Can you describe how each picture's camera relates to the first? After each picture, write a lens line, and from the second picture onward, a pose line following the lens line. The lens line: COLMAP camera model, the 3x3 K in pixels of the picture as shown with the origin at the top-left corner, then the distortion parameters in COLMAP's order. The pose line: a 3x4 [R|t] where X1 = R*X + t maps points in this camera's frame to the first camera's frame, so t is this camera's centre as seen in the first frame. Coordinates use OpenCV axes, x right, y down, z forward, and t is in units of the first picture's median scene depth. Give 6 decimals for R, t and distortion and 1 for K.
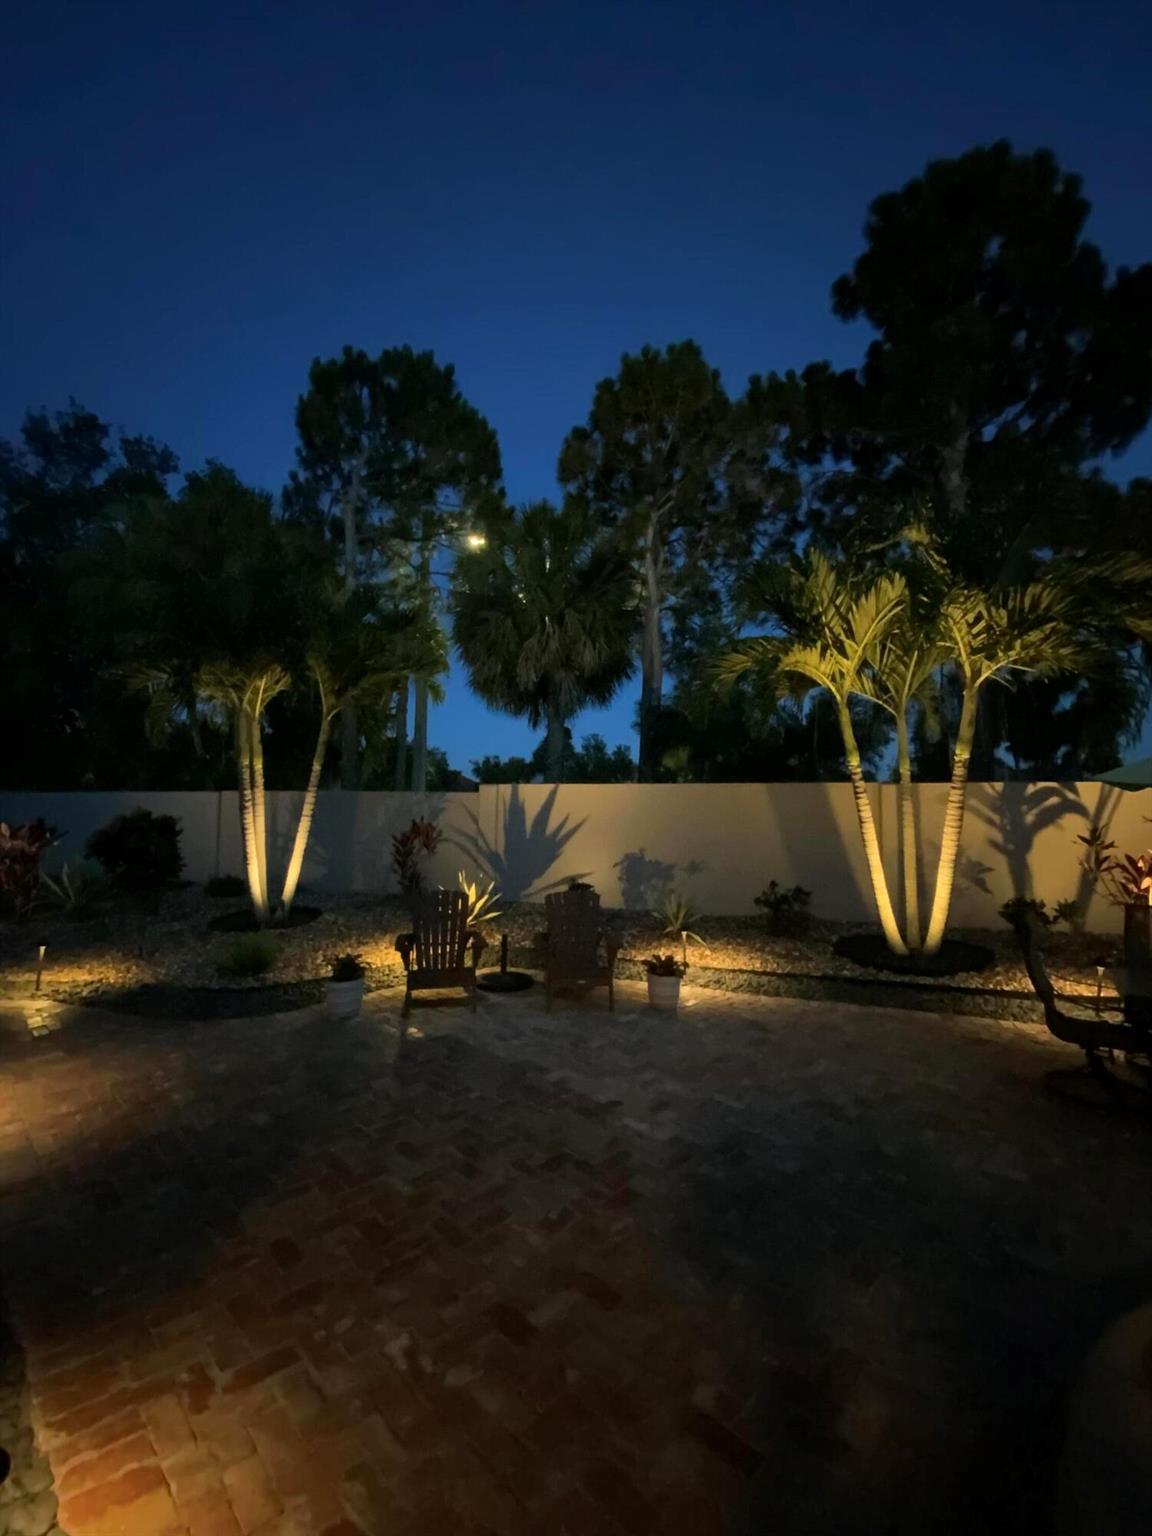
lens RADIAL K [[626.4, 0, 580.3], [0, 626.4, 770.1], [0, 0, 1]] dist [0.007551, -0.008107]
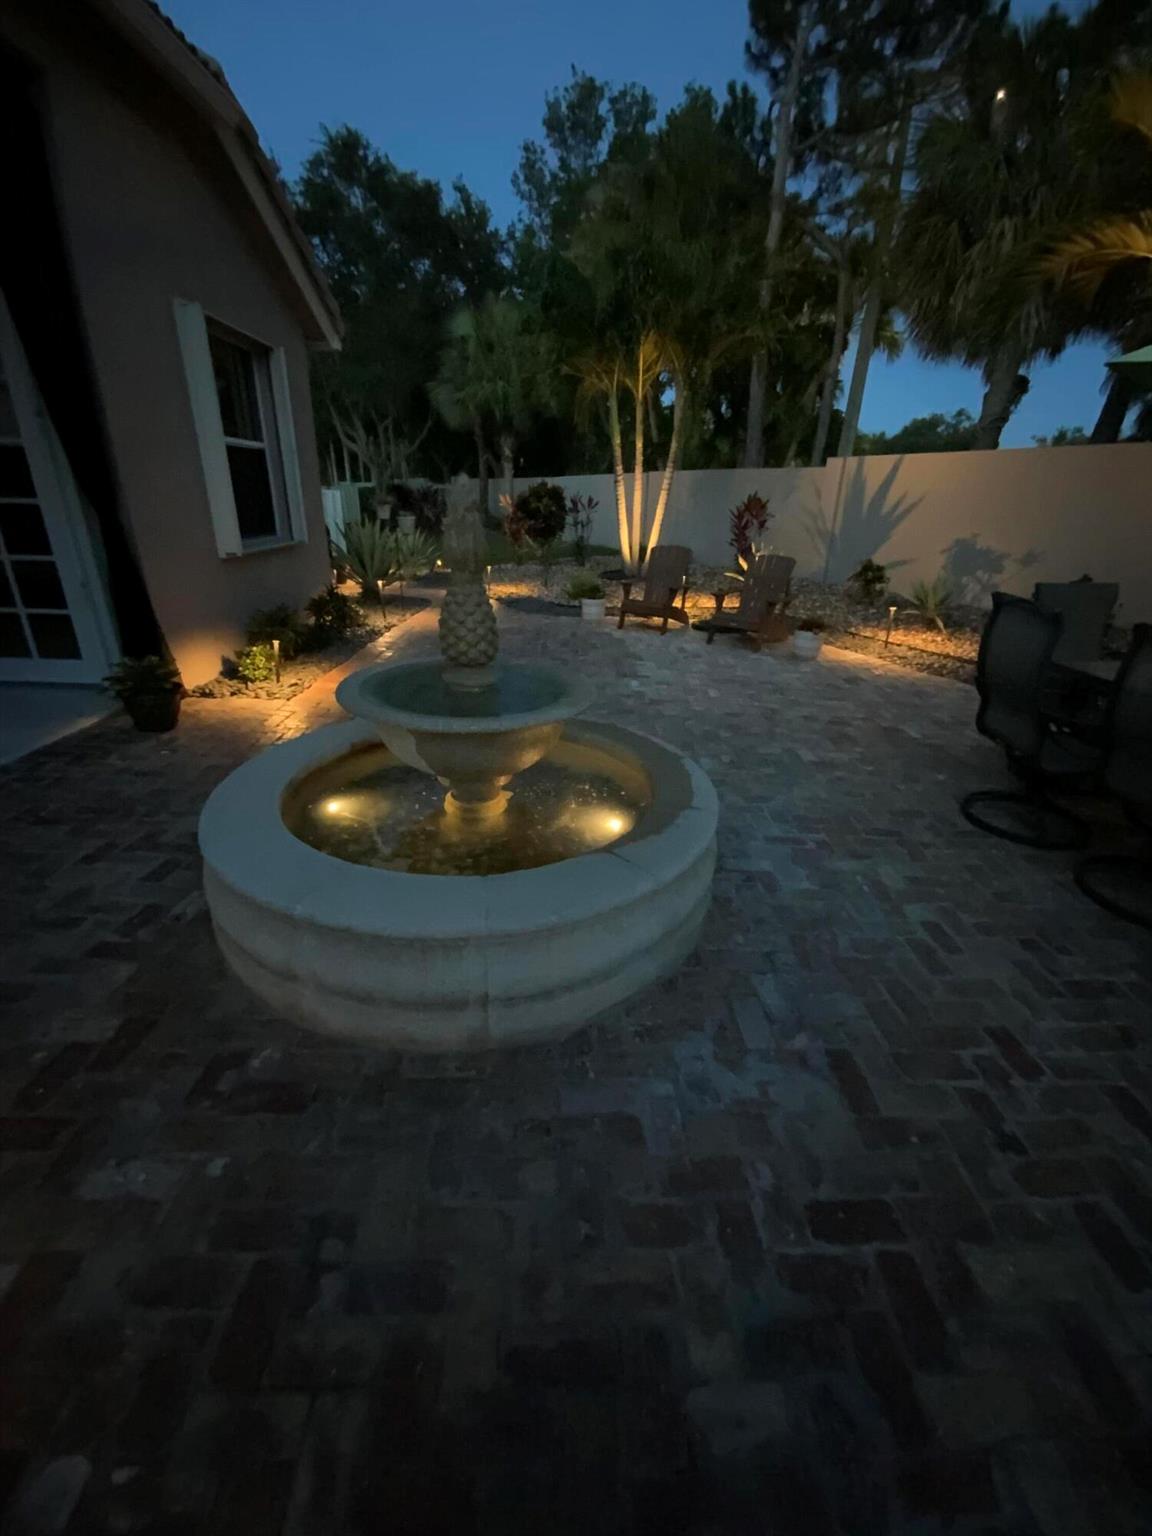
lens RADIAL K [[626.4, 0, 564.6], [0, 626.4, 769.0], [0, 0, 1]] dist [0.007551, -0.008107]
pose [[0.691016, 0.293040, -0.660776, 0.399109], [0.030423, 0.901539, 0.431628, 0.030735], [0.722199, -0.318364, 0.614062, -0.052789]]
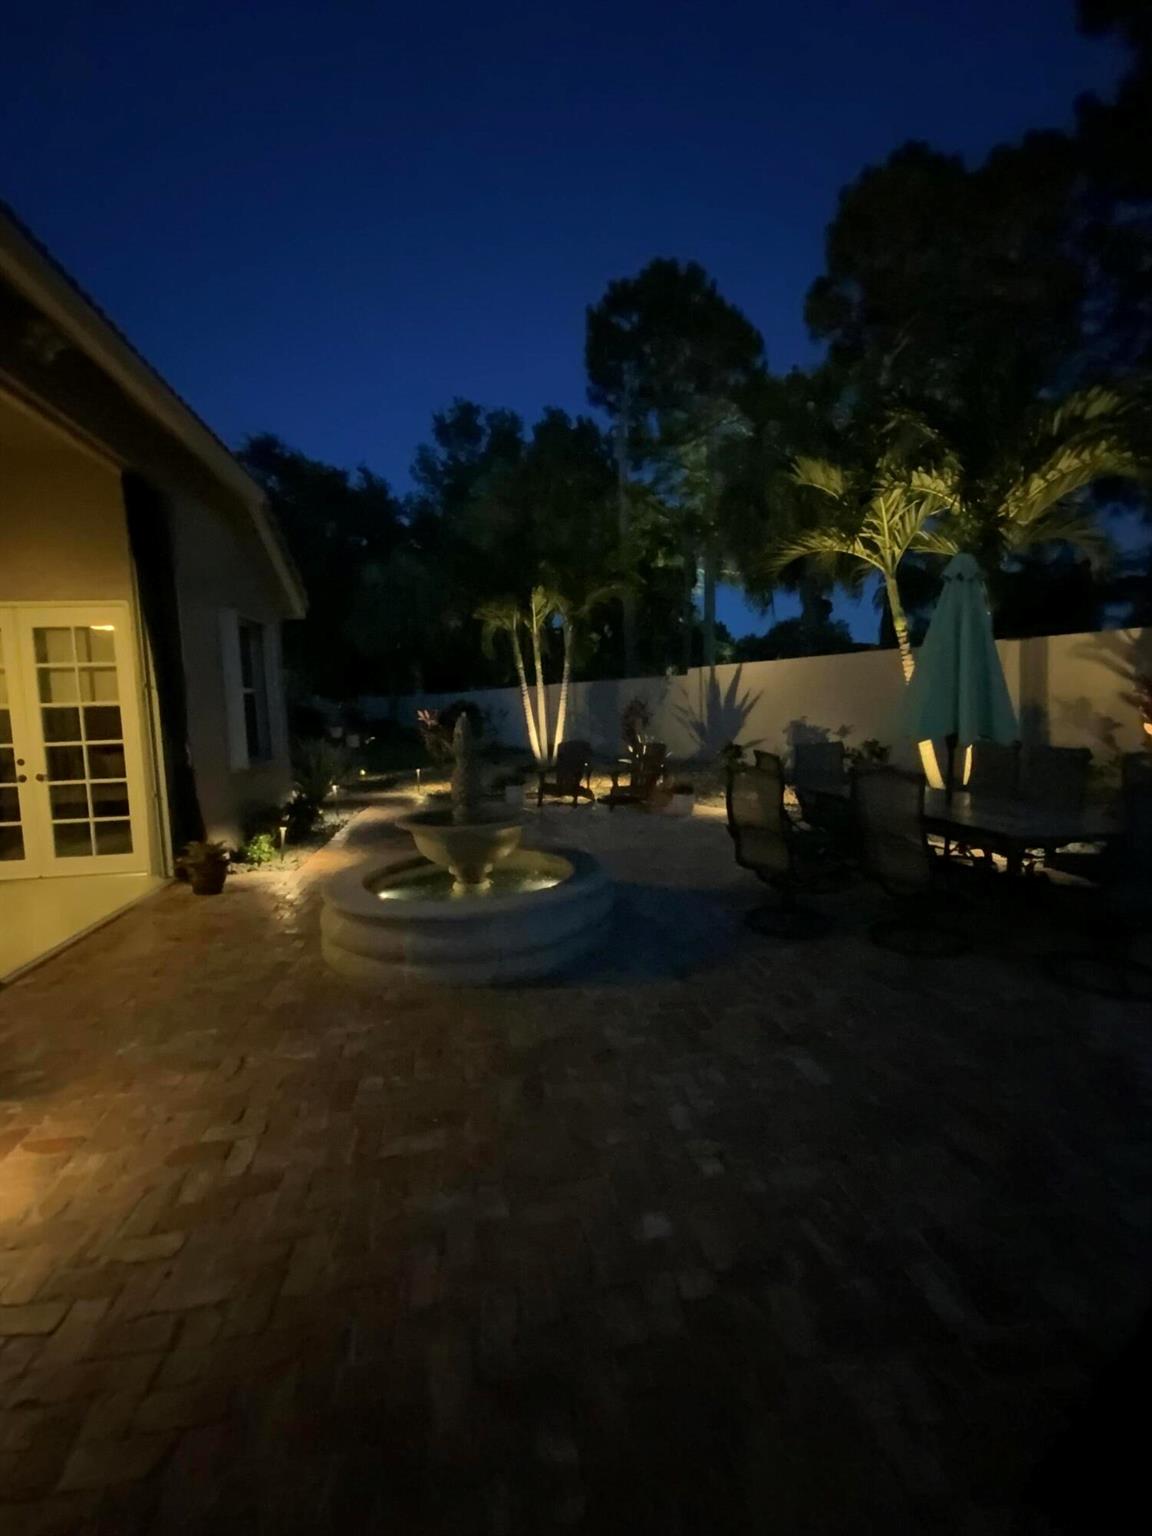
lens RADIAL K [[696.9, 0, 575.6], [0, 696.9, 768.0], [0, 0, 1]] dist [-0.004300, -0.001365]
pose [[0.795868, 0.018332, -0.605193, 0.563823], [0.084302, 0.986450, 0.140743, 0.007943], [0.599573, -0.163032, 0.783539, -0.256028]]
